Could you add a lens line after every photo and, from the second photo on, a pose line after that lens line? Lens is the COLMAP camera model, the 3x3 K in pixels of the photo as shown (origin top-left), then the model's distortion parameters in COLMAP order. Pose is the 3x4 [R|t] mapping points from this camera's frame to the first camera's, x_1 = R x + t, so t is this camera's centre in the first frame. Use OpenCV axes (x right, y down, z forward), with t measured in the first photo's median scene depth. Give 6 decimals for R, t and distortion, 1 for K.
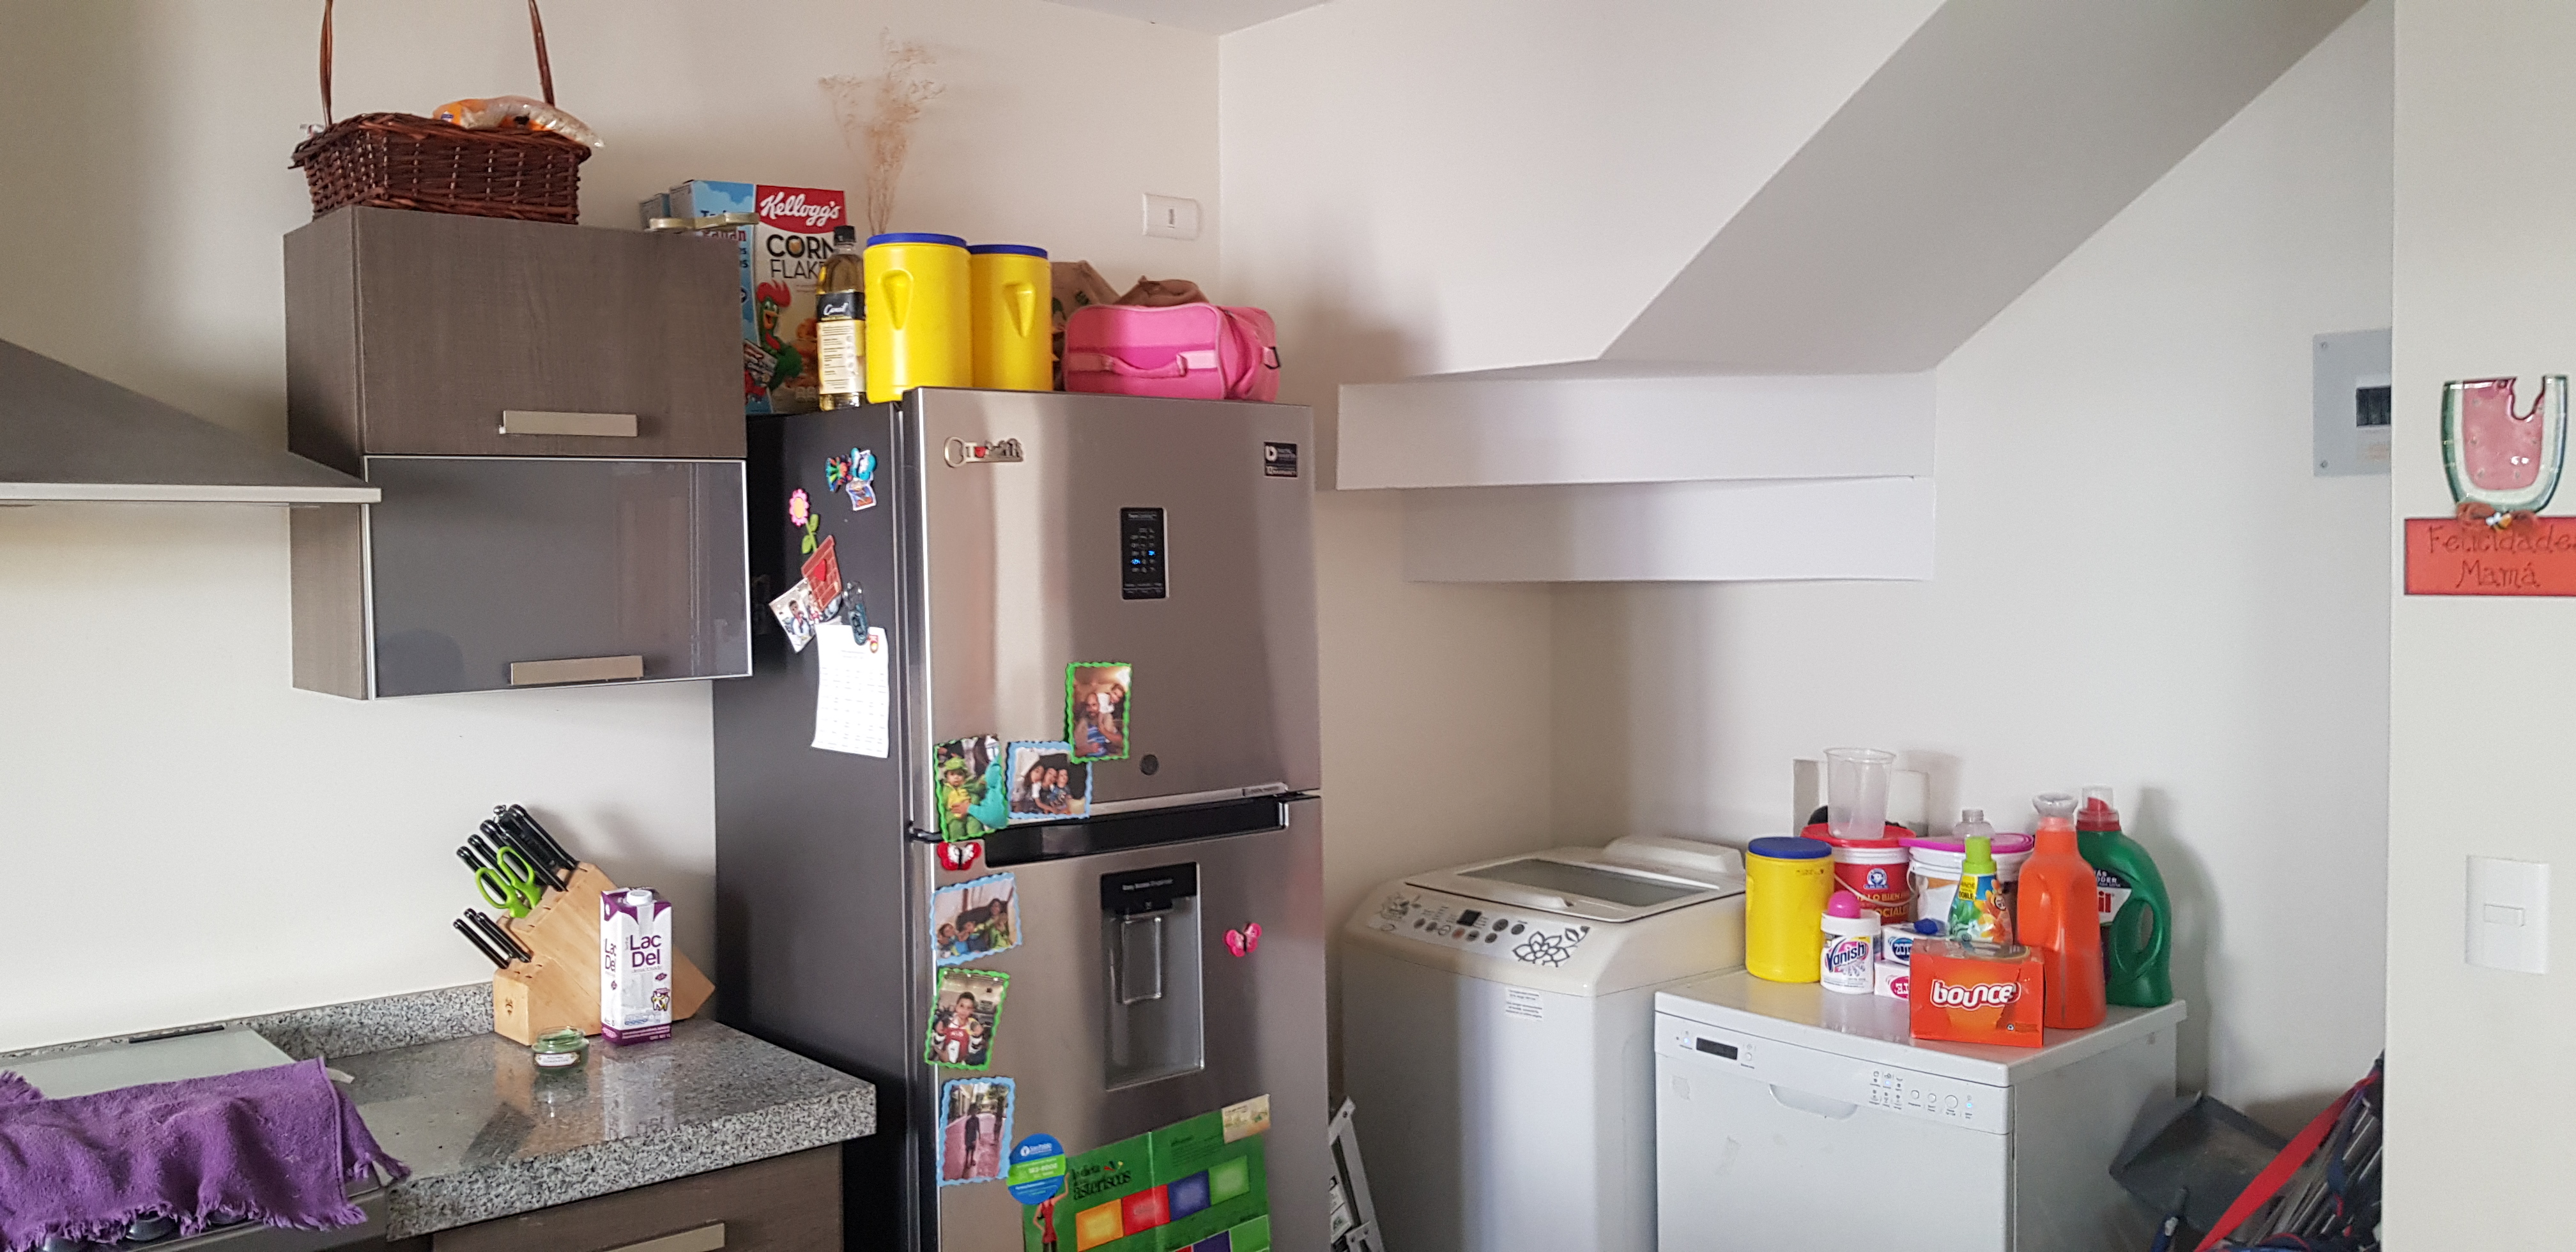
lens RADIAL K [[1959.6, 0, 1226.0], [0, 1959.6, 601.5], [0, 0, 1]] dist [0.083518, -0.159243]
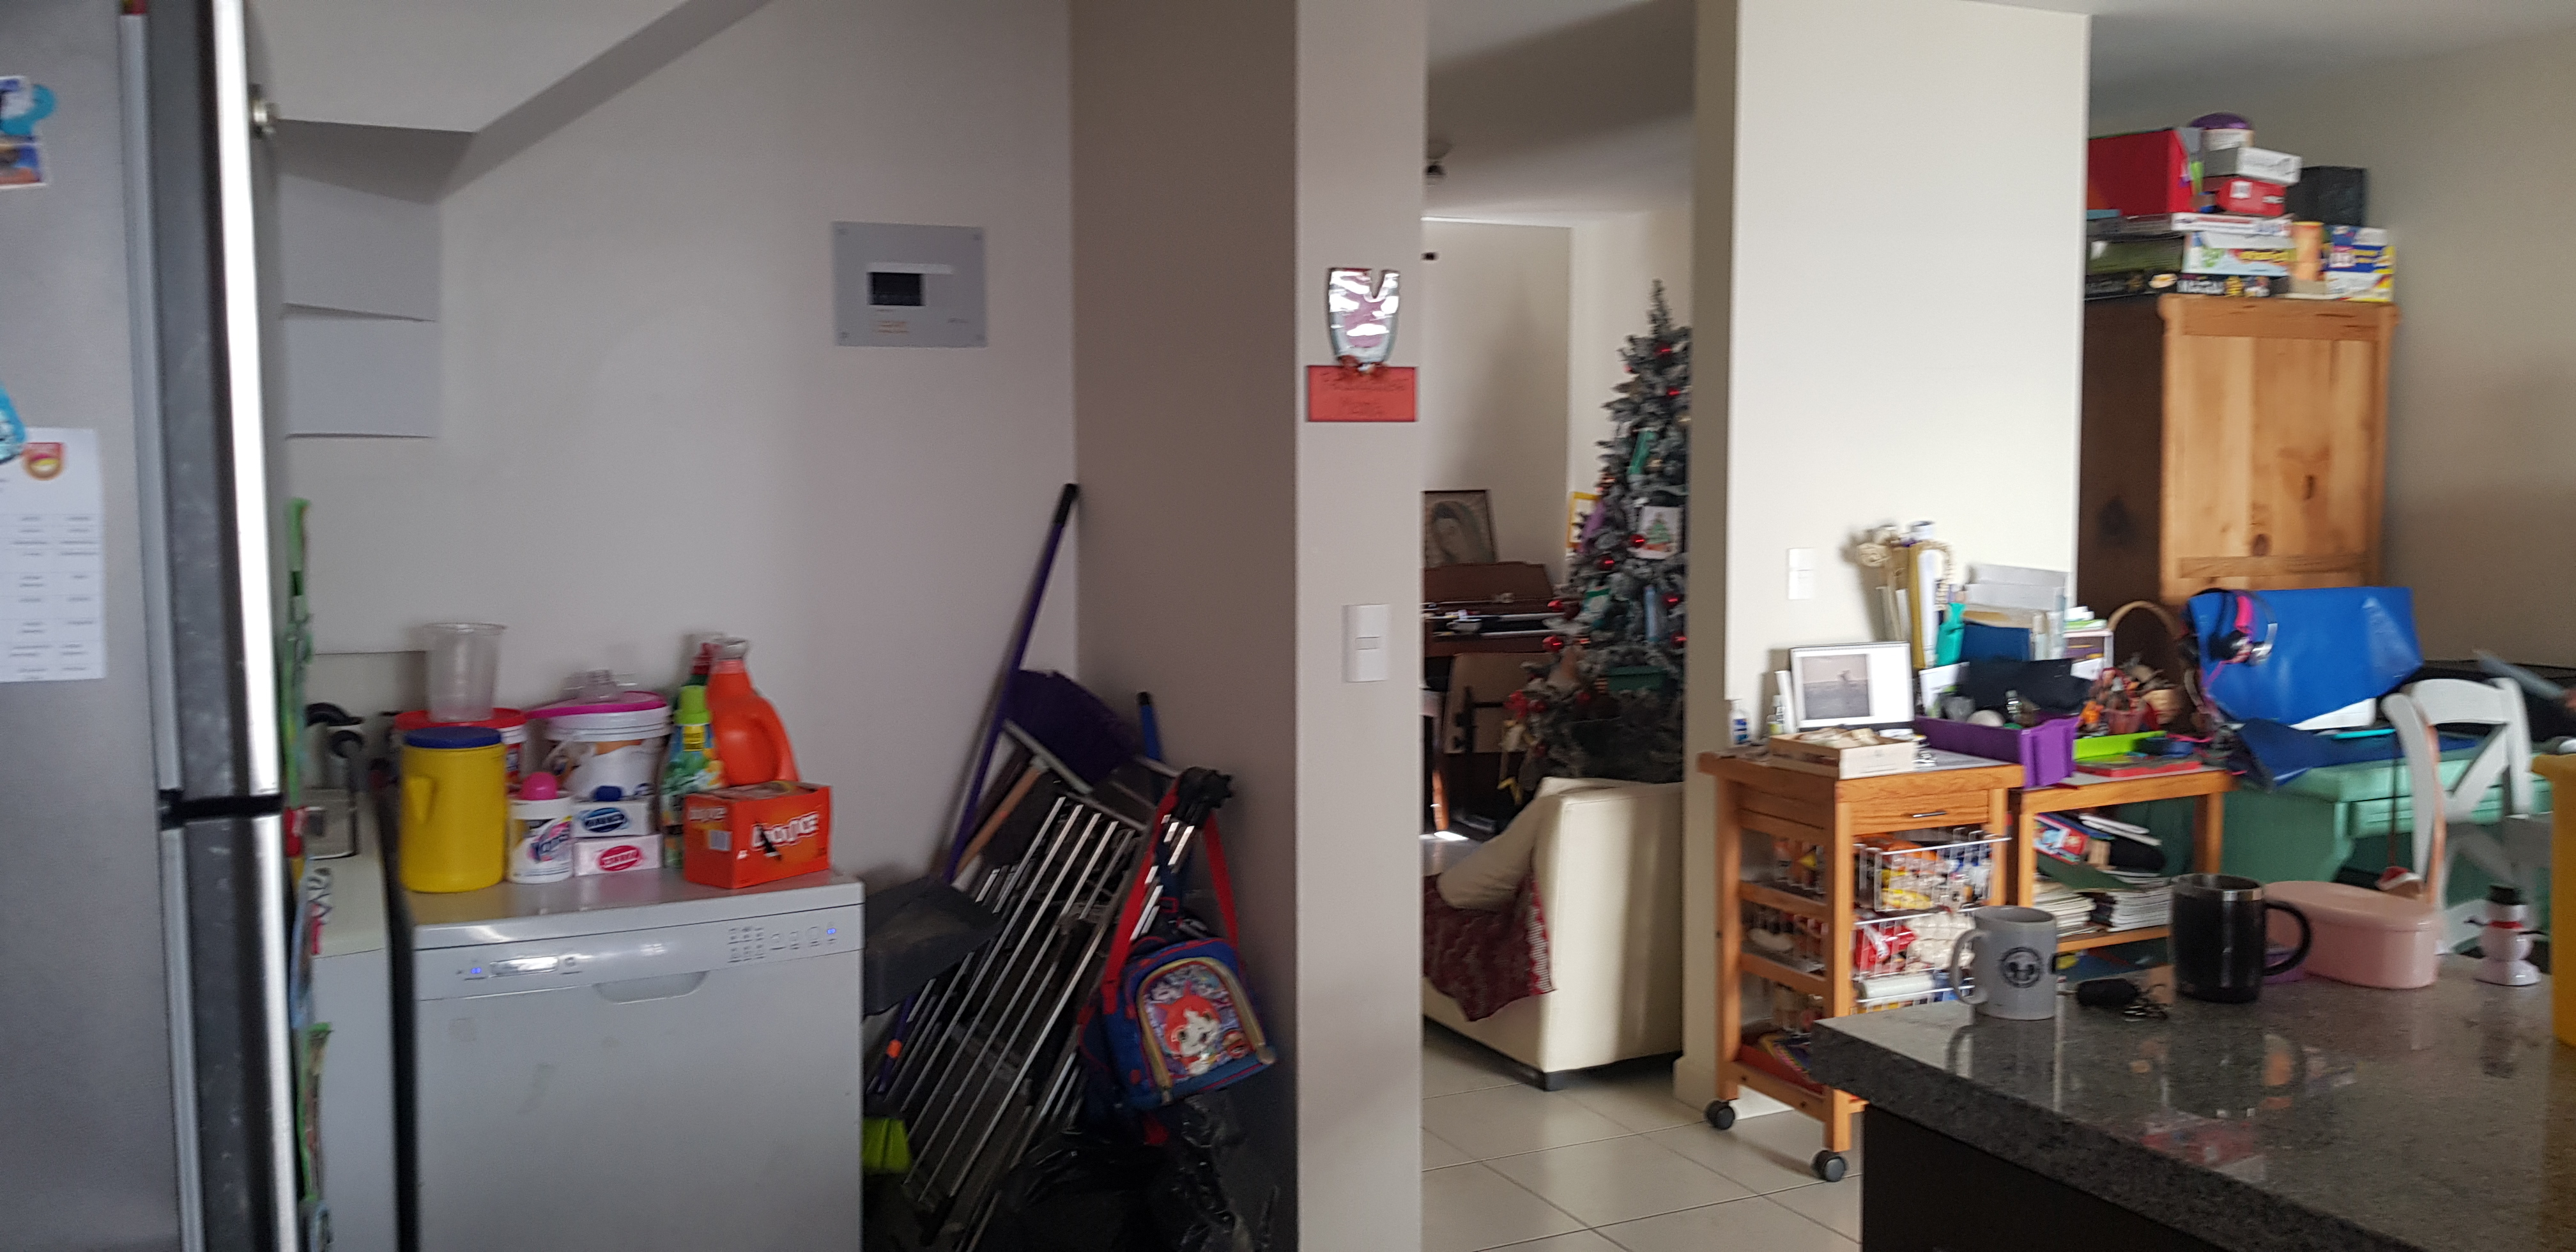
lens RADIAL K [[1959.6, 0, 1226.0], [0, 1959.6, 601.5], [0, 0, 1]] dist [0.083518, -0.159243]
pose [[0.243206, -0.054432, 0.968446, -0.517730], [0.030686, 0.998356, 0.048407, 0.037468], [-0.969489, 0.017944, 0.244477, 0.509236]]
